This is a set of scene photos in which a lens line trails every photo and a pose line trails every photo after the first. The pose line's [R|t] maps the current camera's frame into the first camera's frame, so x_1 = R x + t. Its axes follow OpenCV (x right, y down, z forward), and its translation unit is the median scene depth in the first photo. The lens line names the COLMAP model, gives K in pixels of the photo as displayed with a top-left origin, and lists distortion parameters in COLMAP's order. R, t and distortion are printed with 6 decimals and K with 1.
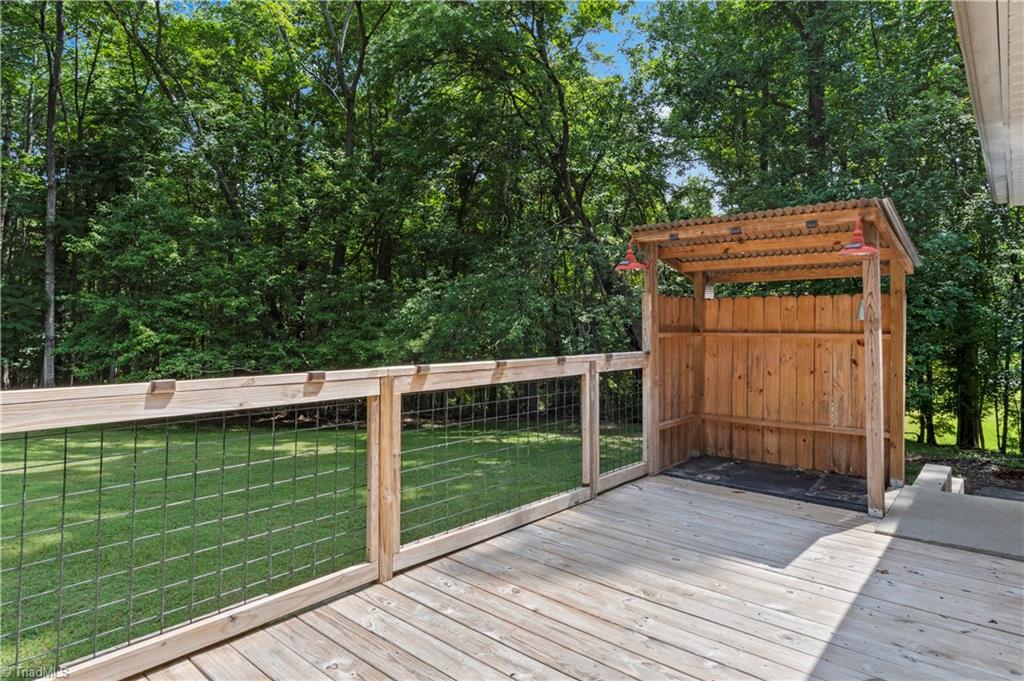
lens RADIAL K [[569.4, 0, 542.1], [0, 569.4, 337.4], [0, 0, 1]] dist [-0.015733, 0.000400]
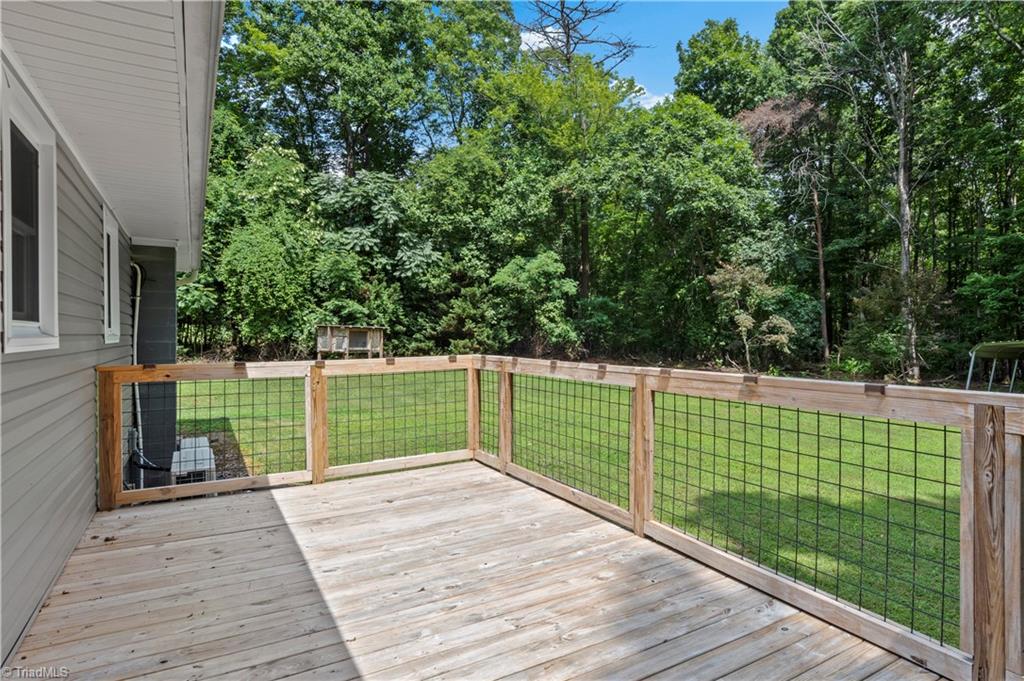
lens RADIAL K [[569.4, 0, 542.1], [0, 569.4, 337.4], [0, 0, 1]] dist [-0.015733, 0.000400]
pose [[-0.341464, 0.002195, -0.939892, 0.982053], [-0.015284, 0.999852, 0.007888, -0.019376], [0.939771, 0.017059, -0.341379, 1.215800]]
